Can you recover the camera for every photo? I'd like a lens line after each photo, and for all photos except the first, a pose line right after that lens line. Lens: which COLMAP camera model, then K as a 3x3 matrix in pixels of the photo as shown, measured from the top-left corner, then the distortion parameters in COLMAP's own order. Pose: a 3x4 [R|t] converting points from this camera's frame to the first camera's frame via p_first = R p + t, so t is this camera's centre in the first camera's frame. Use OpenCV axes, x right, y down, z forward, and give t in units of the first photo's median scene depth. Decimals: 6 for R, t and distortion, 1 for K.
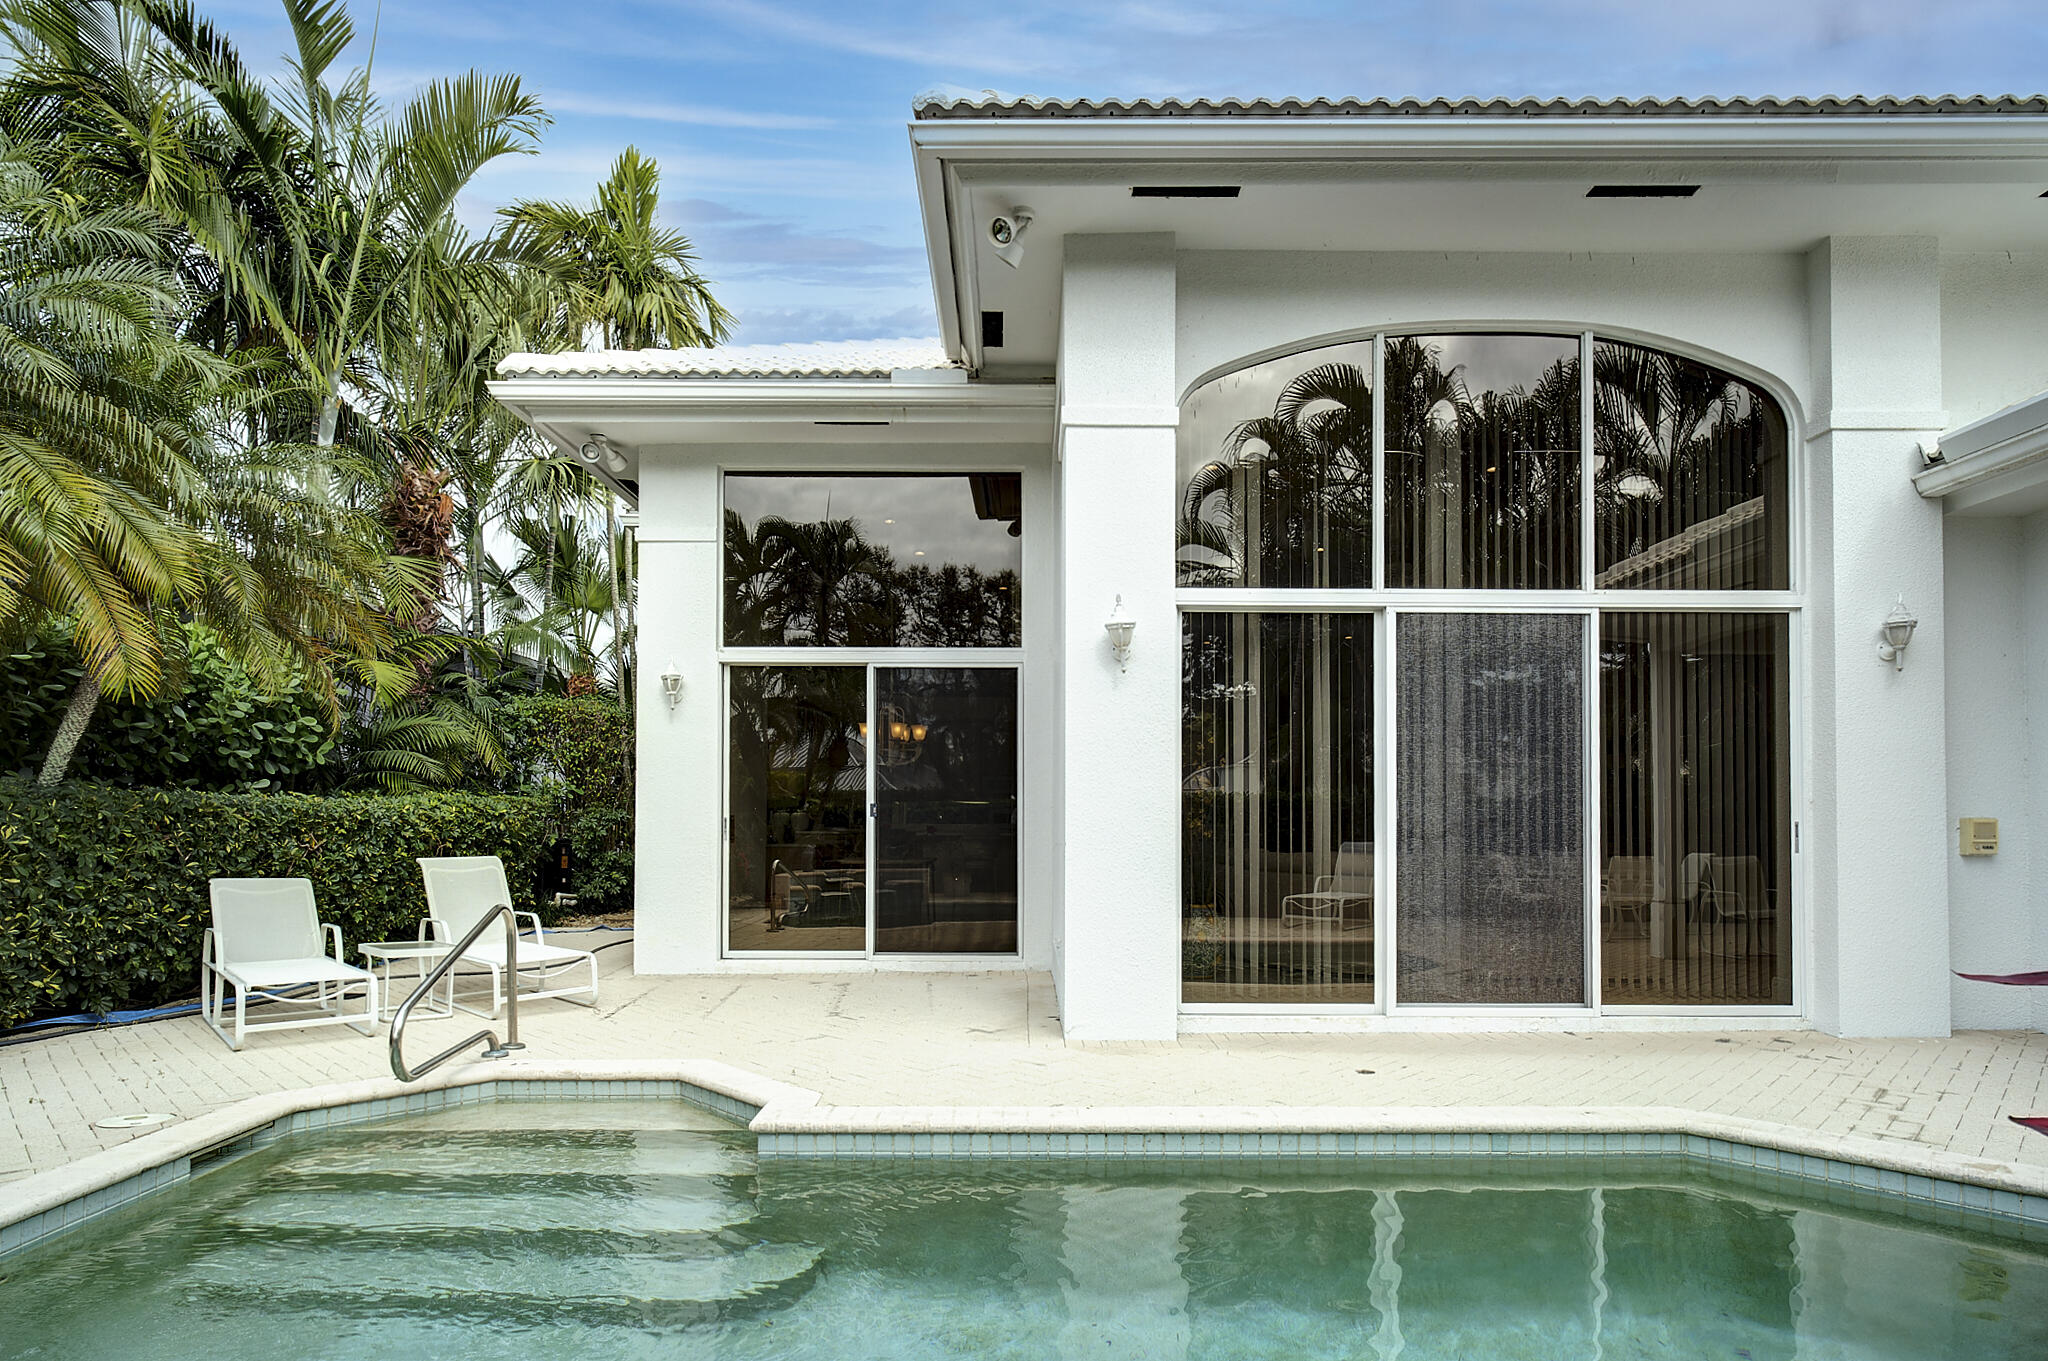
lens RADIAL K [[1086.6, 0, 1029.4], [0, 1086.6, 800.5], [0, 0, 1]] dist [-0.003481, -0.000850]
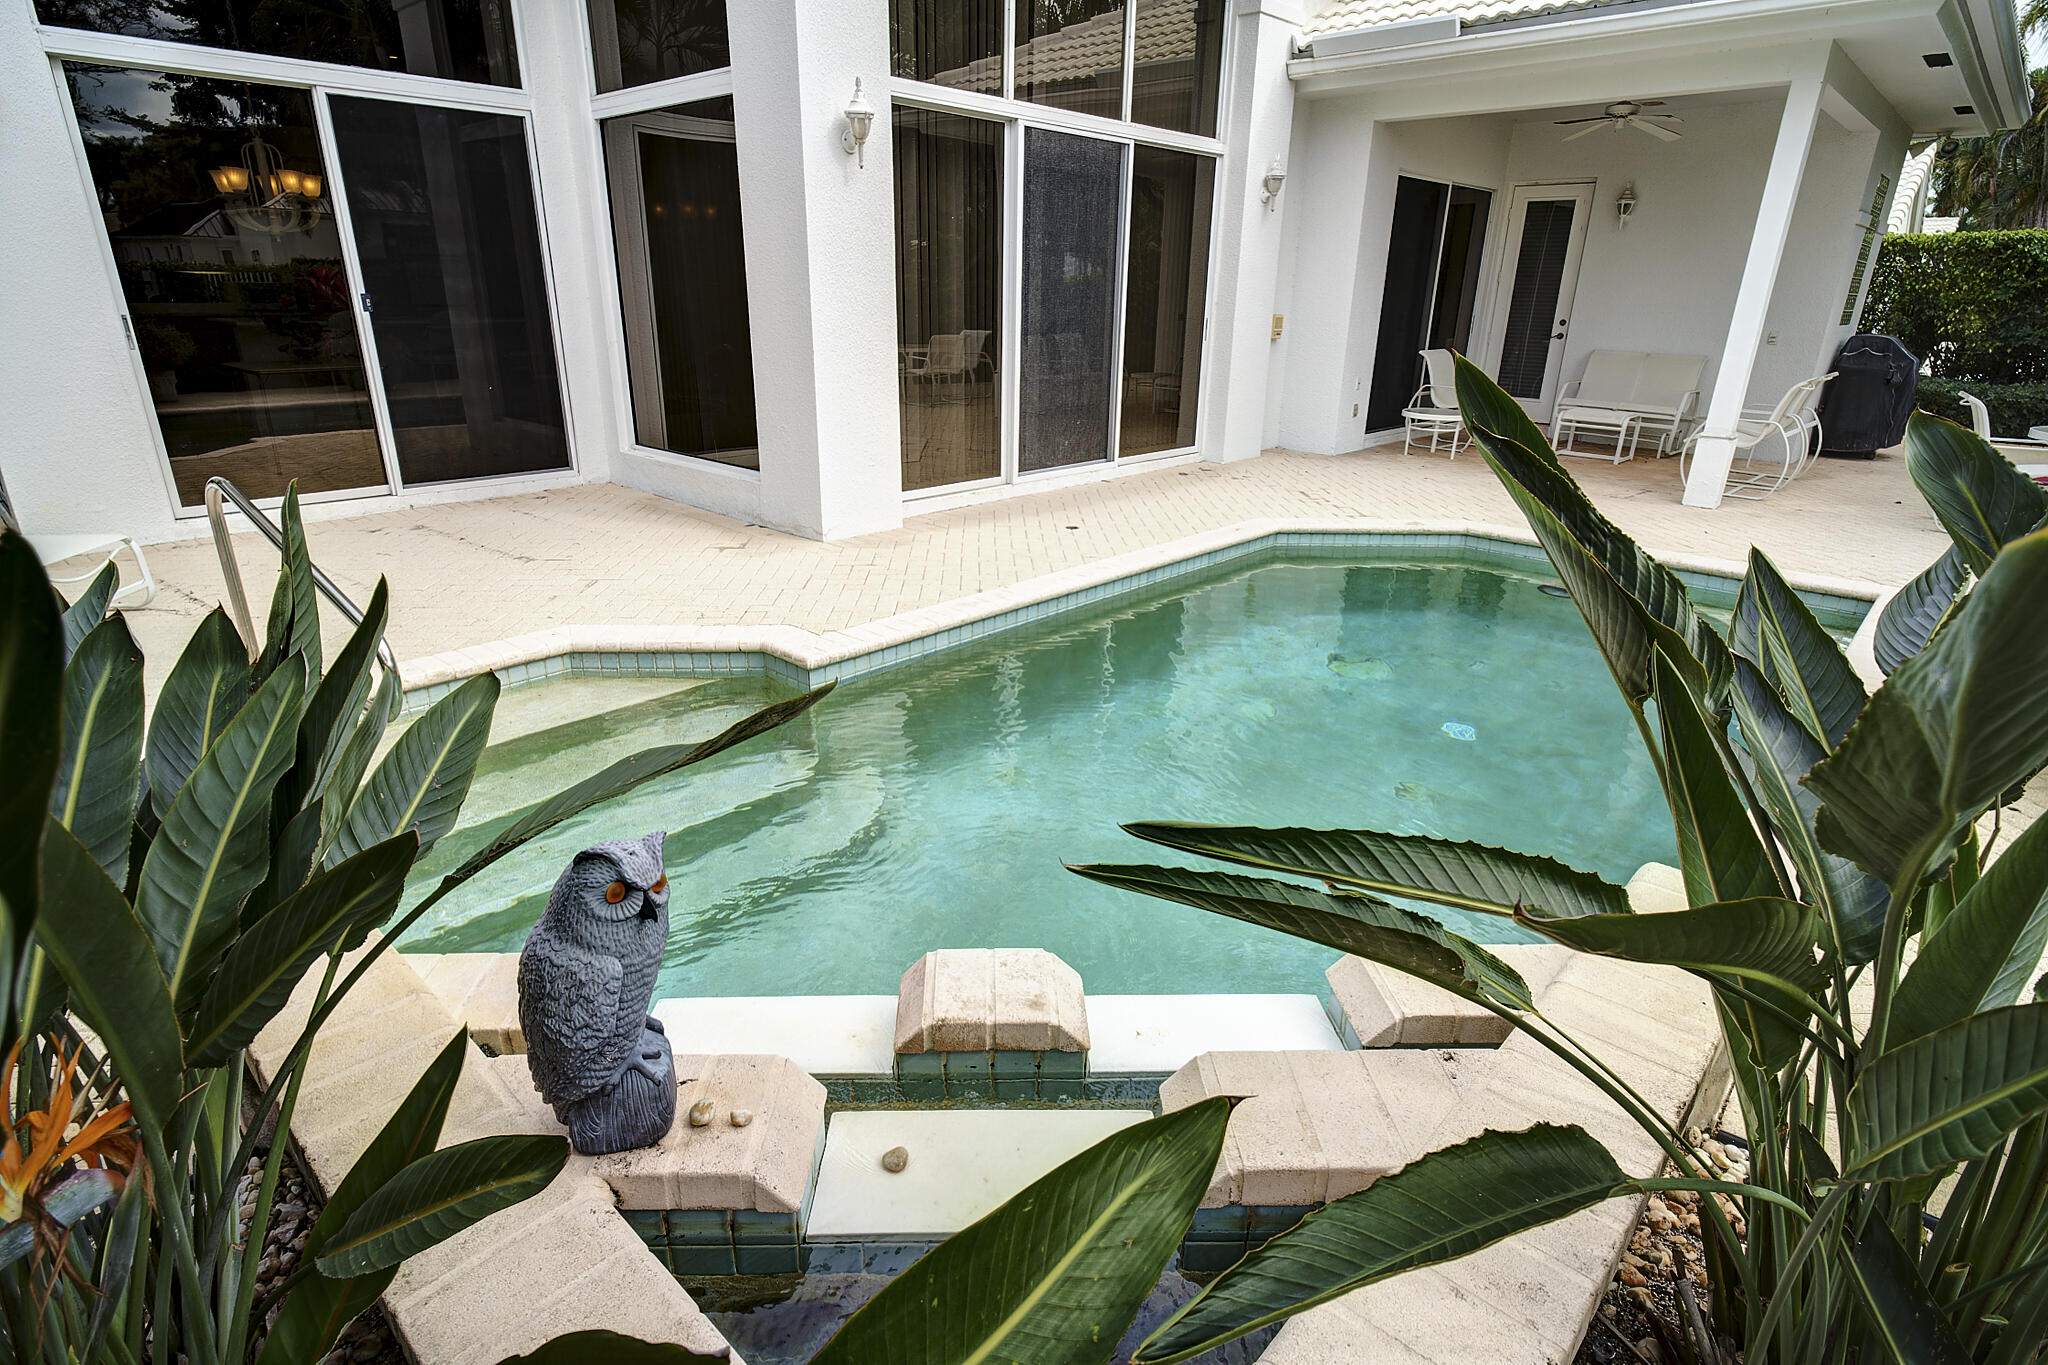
lens RADIAL K [[1061.5, 0, 1023.3], [0, 1061.5, 663.8], [0, 0, 1]] dist [-0.002917, 0.001032]
pose [[0.687934, -0.235569, 0.686480, -0.551788], [-0.025957, 0.937269, 0.347640, -0.033217], [-0.725309, -0.256972, 0.638664, 0.158292]]
